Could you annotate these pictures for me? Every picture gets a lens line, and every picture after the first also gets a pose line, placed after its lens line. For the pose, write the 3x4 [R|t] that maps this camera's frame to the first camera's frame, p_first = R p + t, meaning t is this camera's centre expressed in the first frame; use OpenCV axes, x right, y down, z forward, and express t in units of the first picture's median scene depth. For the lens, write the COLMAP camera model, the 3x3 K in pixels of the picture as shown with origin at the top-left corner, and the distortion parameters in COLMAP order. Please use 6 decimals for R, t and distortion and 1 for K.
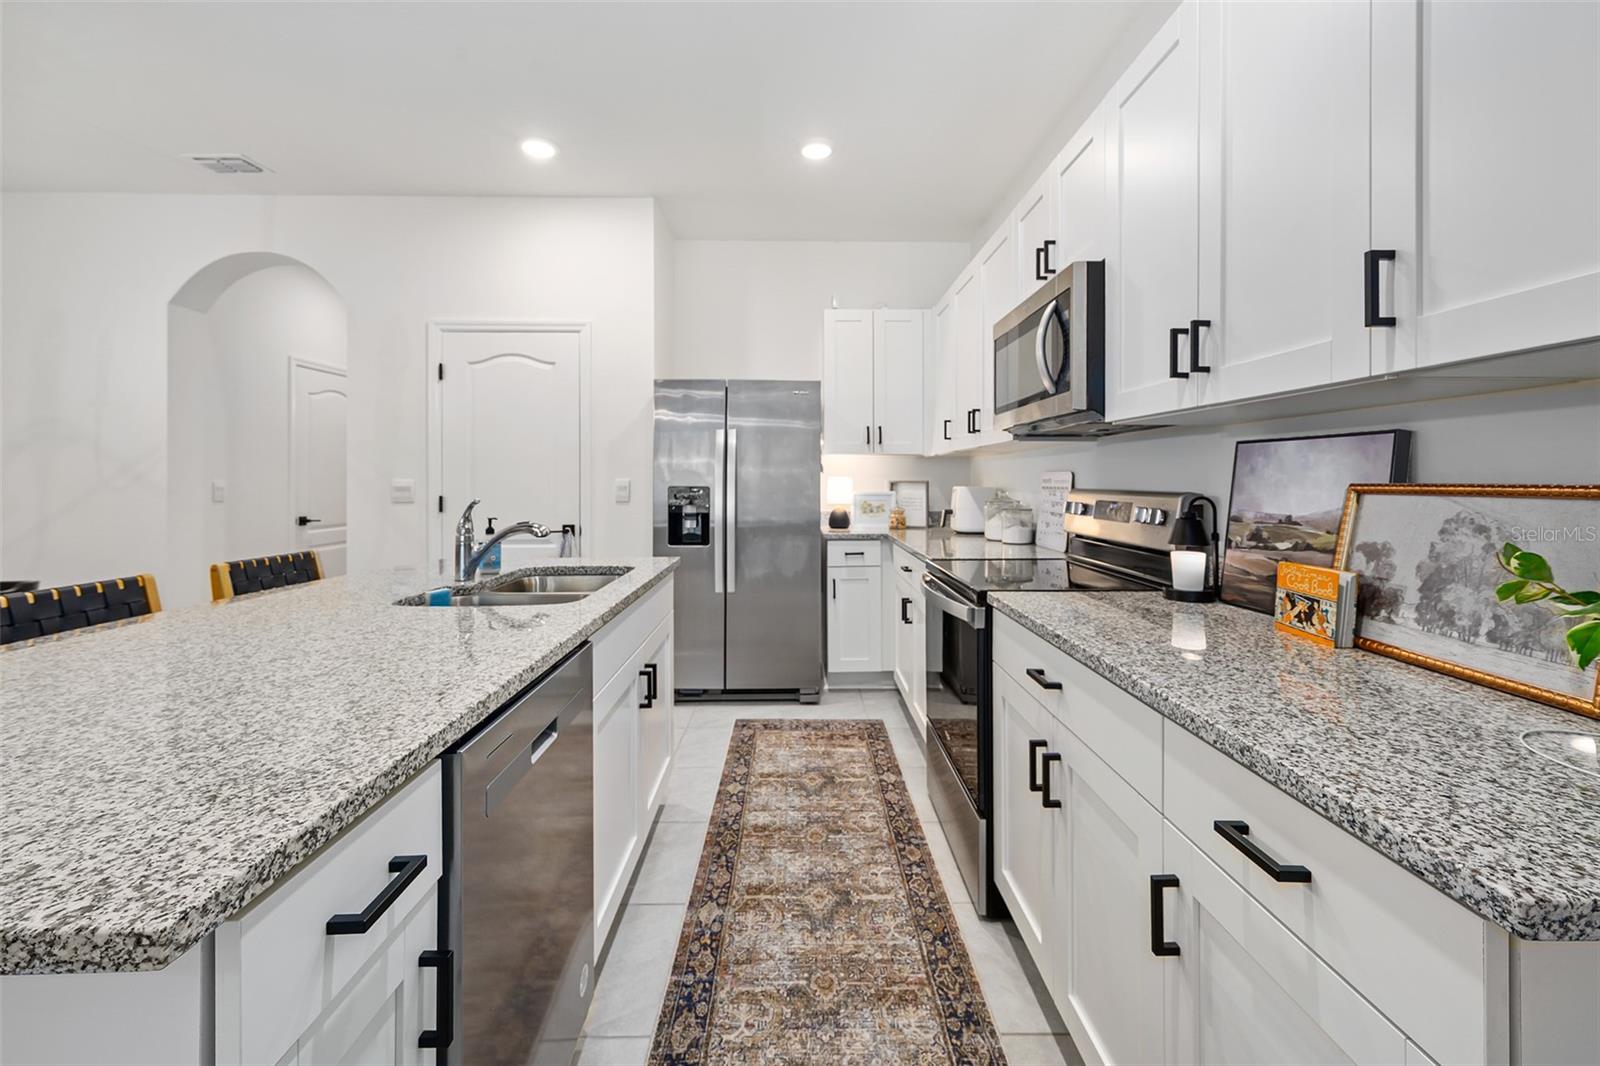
lens RADIAL K [[653.0, 0, 800.6], [0, 653.0, 476.1], [0, 0, 1]] dist [-0.003880, 0.001205]
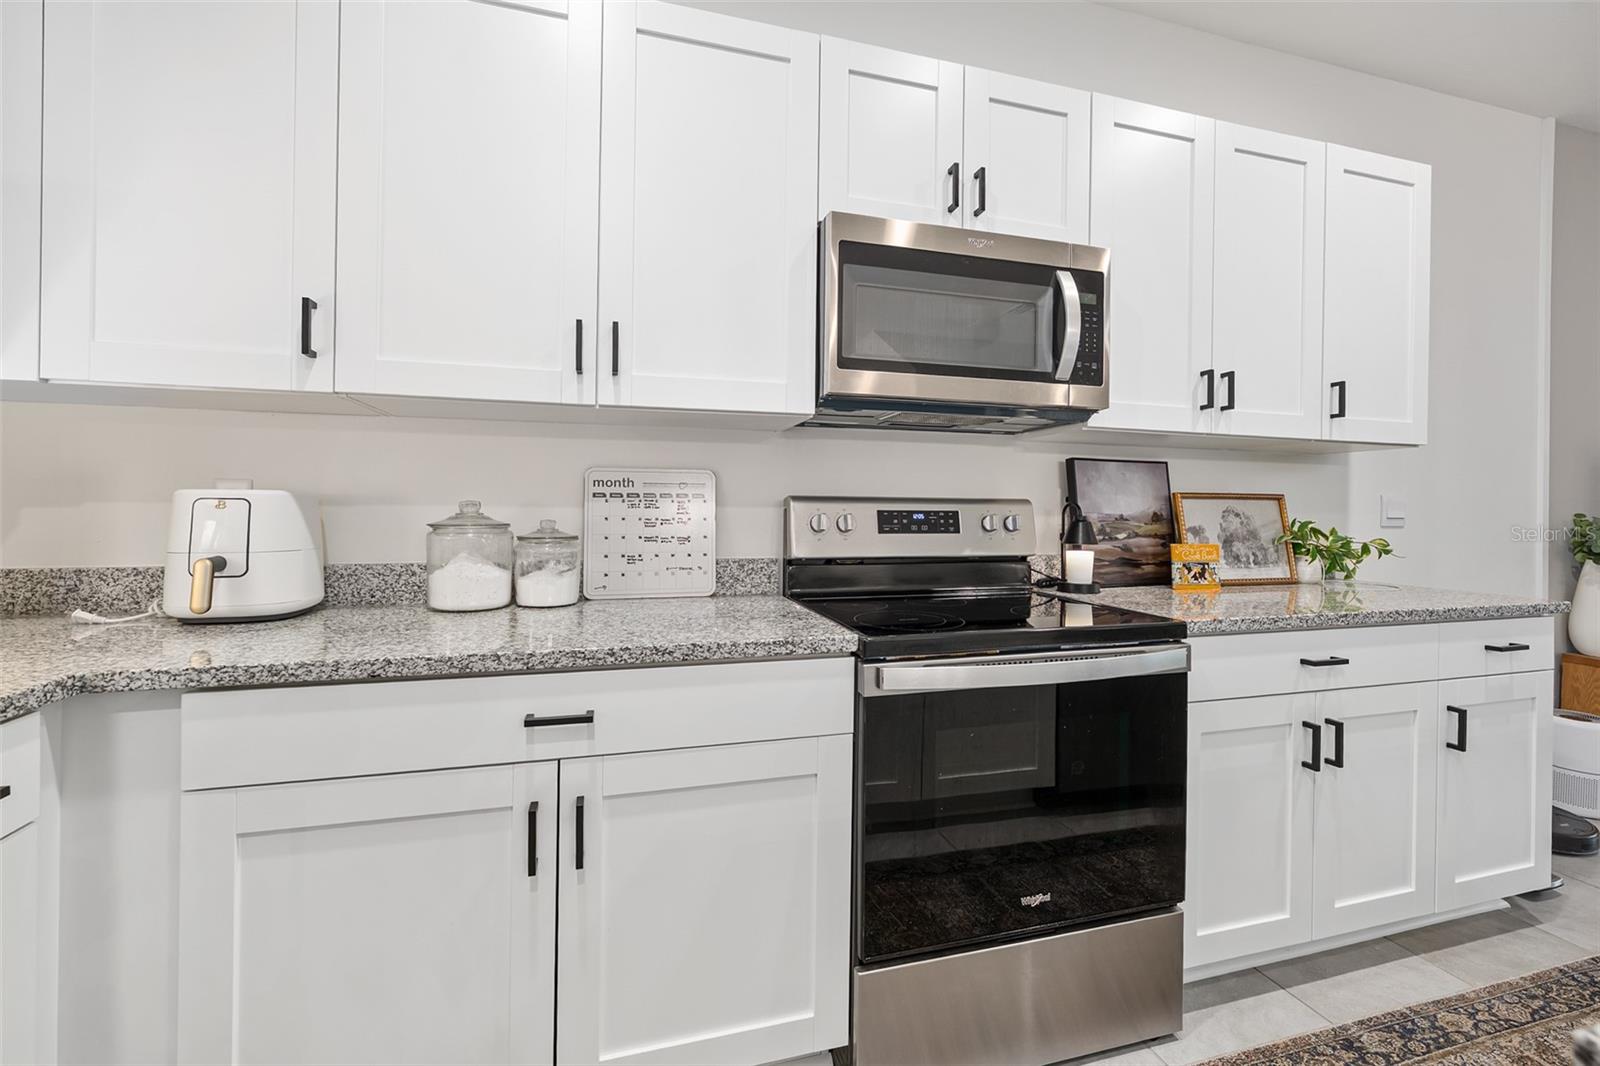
lens RADIAL K [[653.0, 0, 791.6], [0, 653.0, 508.4], [0, 0, 1]] dist [-0.003880, 0.001205]
pose [[-0.255295, -0.004130, 0.966854, -0.271830], [-0.014233, 0.999899, 0.000513, 0.034309], [-0.966758, -0.013630, -0.255328, 1.253835]]
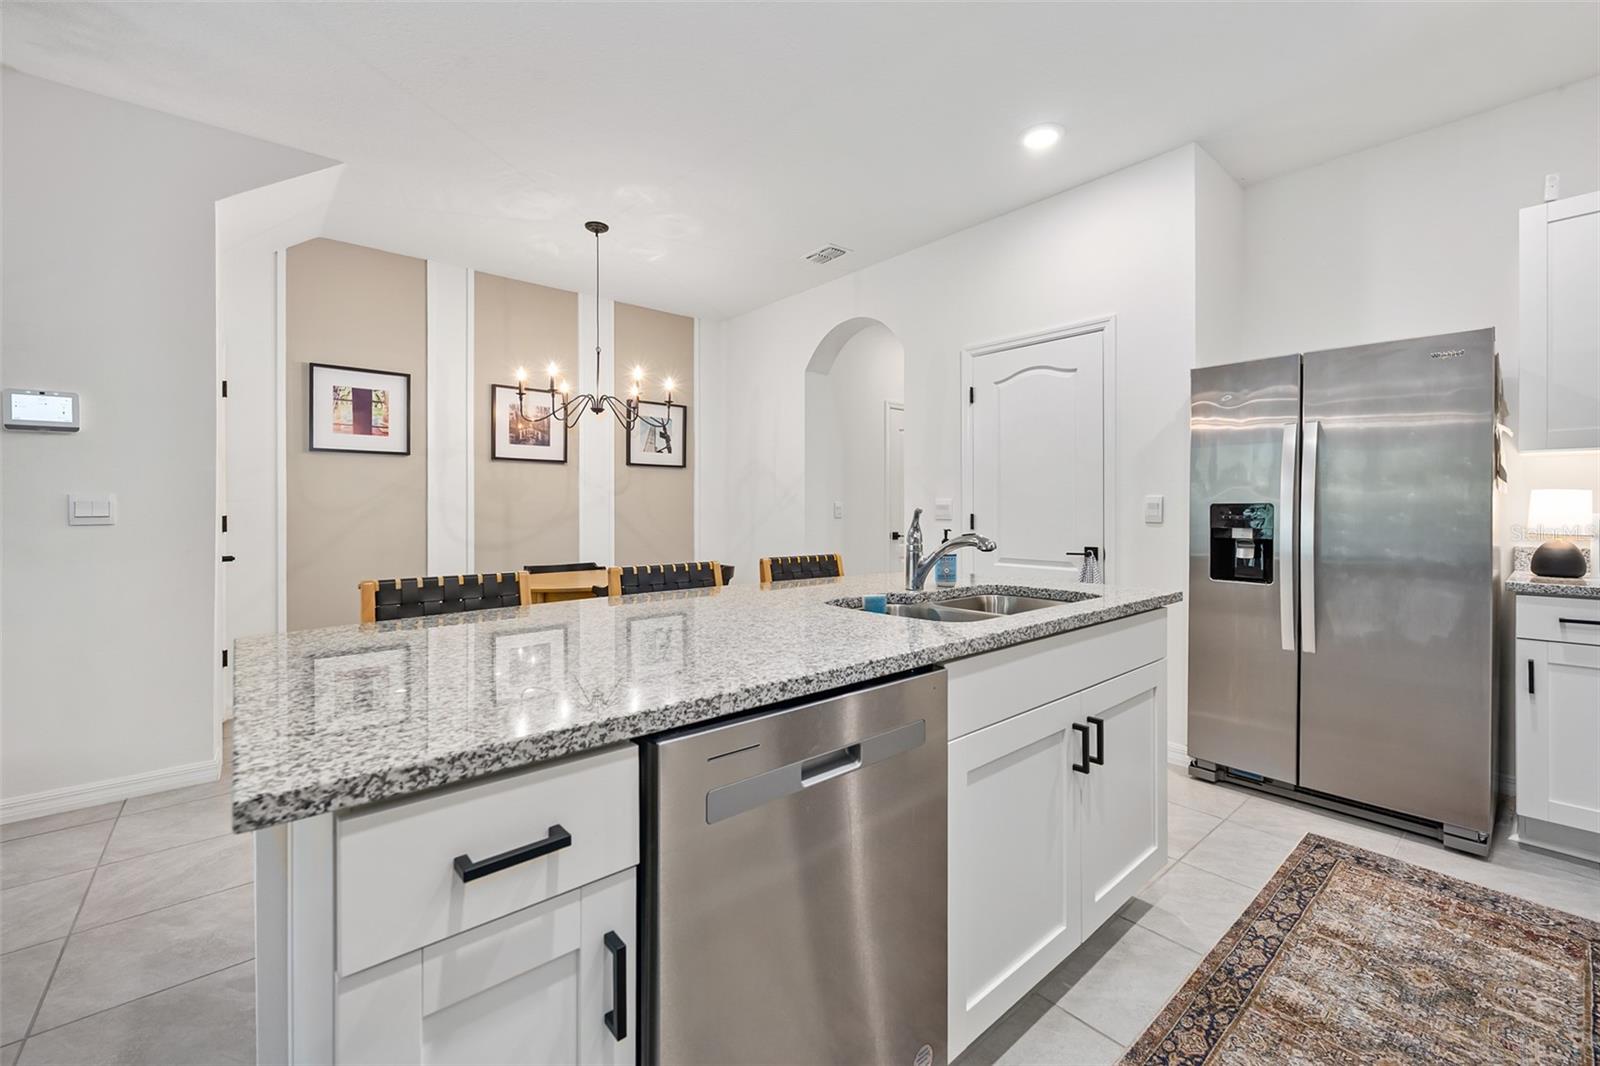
lens RADIAL K [[653.0, 0, 808.3], [0, 653.0, 509.8], [0, 0, 1]] dist [-0.003880, 0.001205]
pose [[0.645082, 0.003644, -0.764105, 0.123456], [0.002764, 0.999971, 0.007102, 0.024154], [0.764108, -0.006694, 0.645053, 0.190051]]
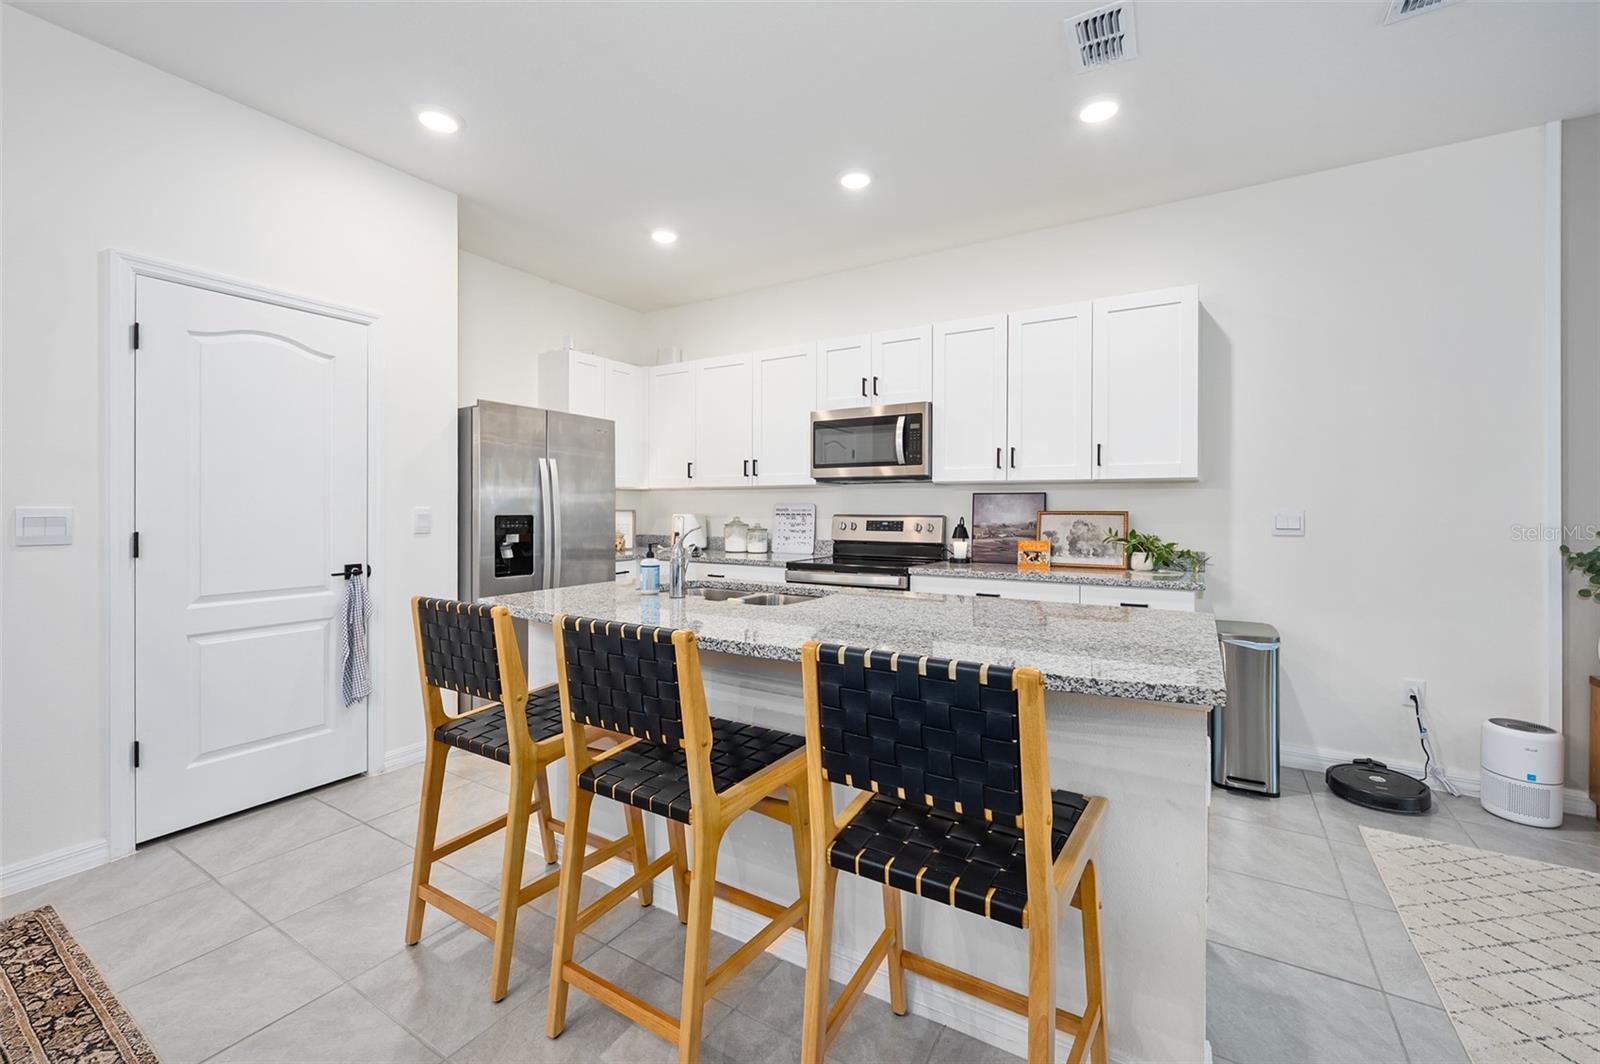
lens RADIAL K [[655.4, 0, 788.3], [0, 655.4, 509.7], [0, 0, 1]] dist [-0.003081, 0.000031]
pose [[0.546408, 0.001177, 0.837518, -1.138503], [-0.007818, 0.999963, 0.003696, 0.001797], [-0.837482, -0.008568, 0.546397, 0.184187]]
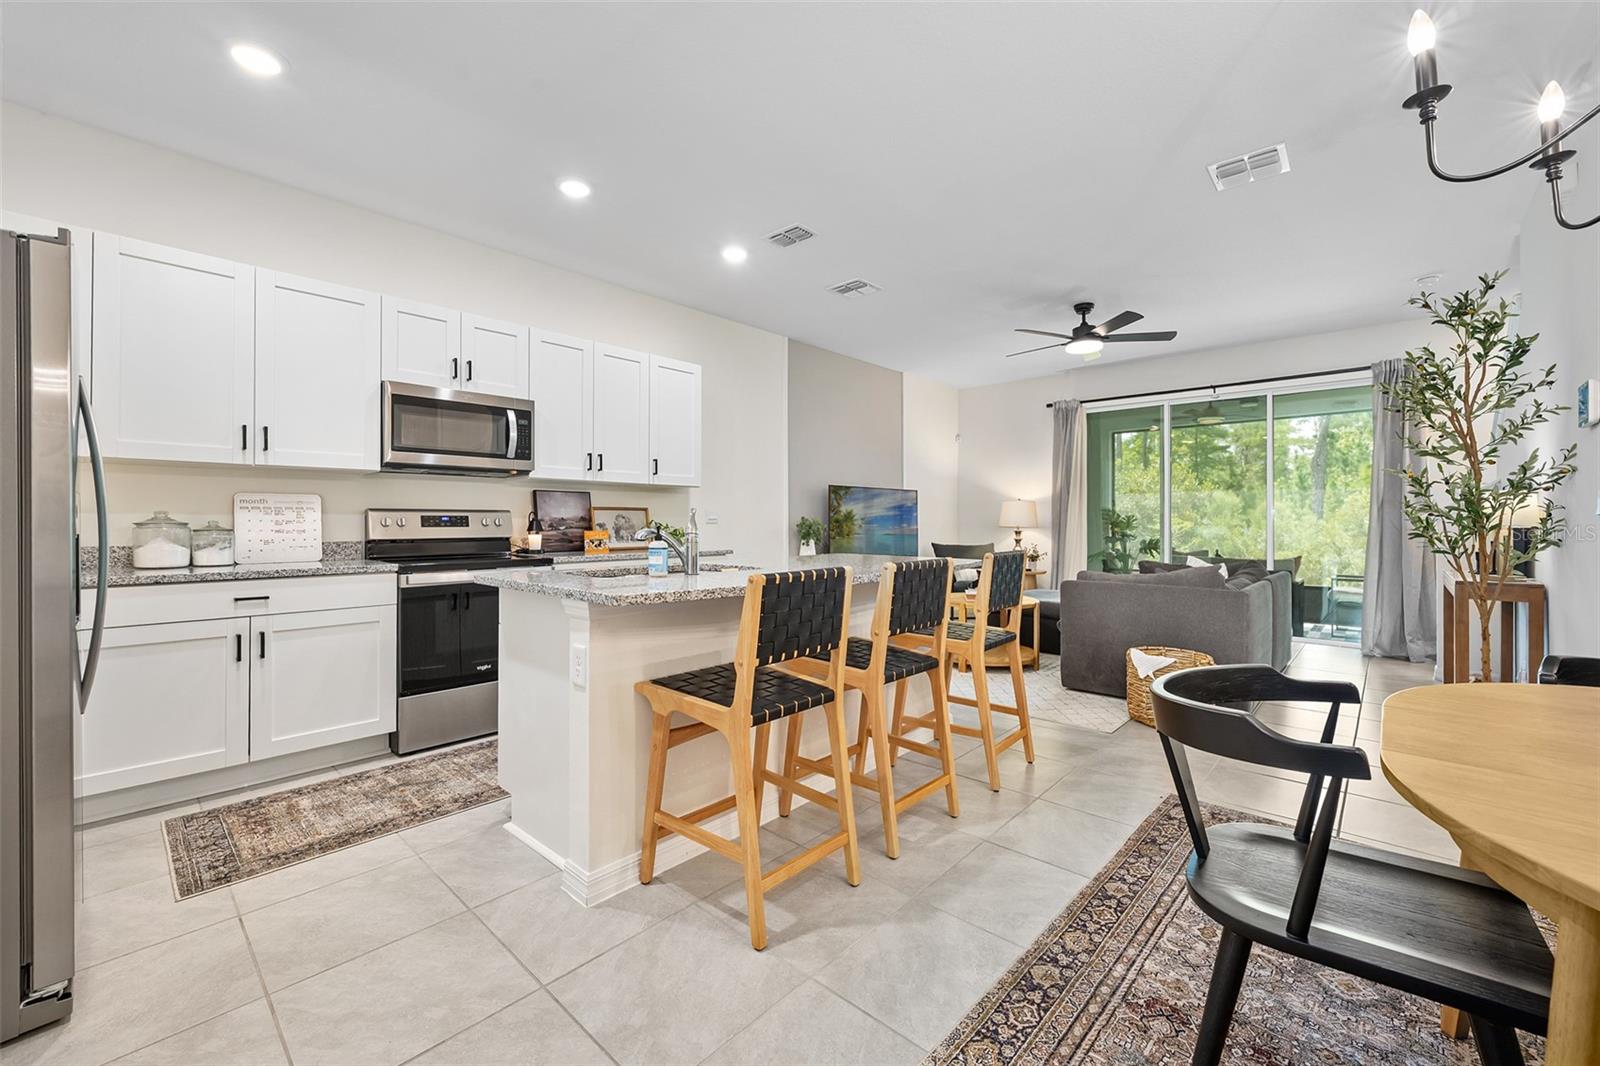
lens RADIAL K [[653.0, 0, 808.3], [0, 653.0, 520.0], [0, 0, 1]] dist [-0.003880, 0.001205]
pose [[-0.732686, 0.002832, 0.680561, -1.263356], [-0.002349, 0.999975, -0.006690, 0.053883], [-0.680563, -0.006500, -0.732660, 1.464271]]
